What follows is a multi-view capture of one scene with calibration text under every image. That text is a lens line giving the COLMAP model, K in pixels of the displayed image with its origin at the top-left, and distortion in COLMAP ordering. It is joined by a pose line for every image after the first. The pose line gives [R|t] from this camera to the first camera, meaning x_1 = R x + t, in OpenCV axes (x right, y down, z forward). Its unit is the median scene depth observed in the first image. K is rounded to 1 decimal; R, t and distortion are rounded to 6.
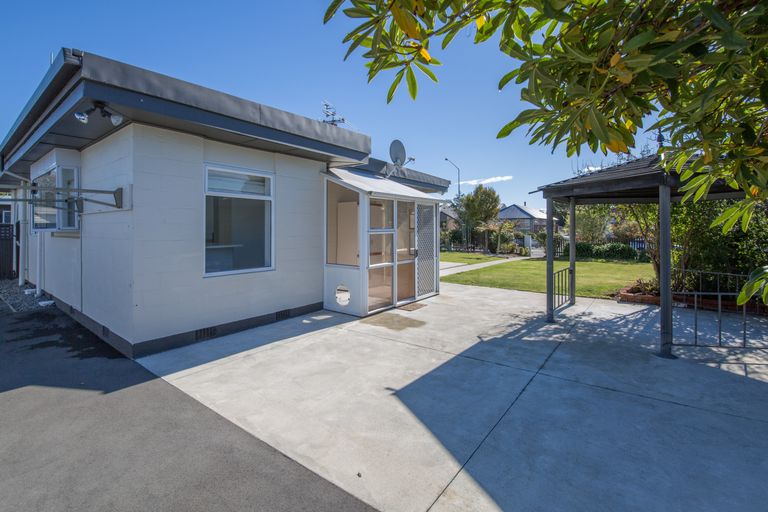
lens RADIAL K [[340.6, 0, 387.1], [0, 340.6, 196.8], [0, 0, 1]] dist [0.001633, -0.000309]
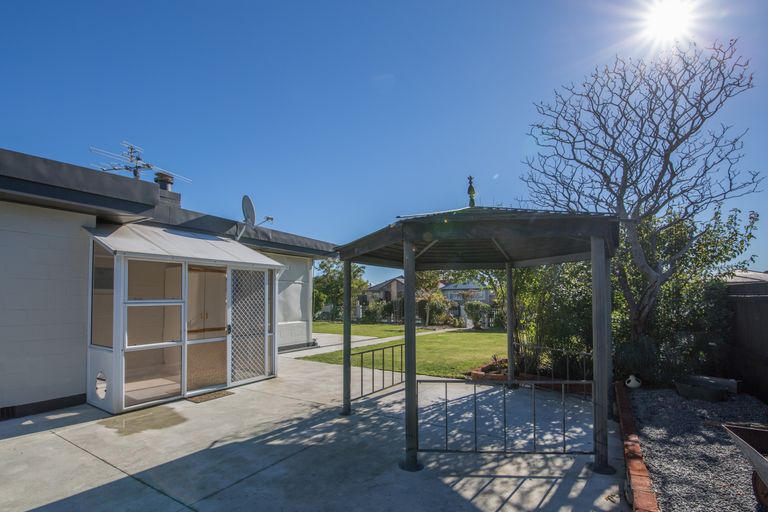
lens RADIAL K [[352.3, 0, 384.0], [0, 352.3, 258.2], [0, 0, 1]] dist [-0.004152, -0.002141]
pose [[0.995533, 0.005828, 0.094238, 0.375800], [-0.003613, 0.999714, -0.023656, 0.013719], [-0.094349, 0.023210, 0.995269, 0.119460]]
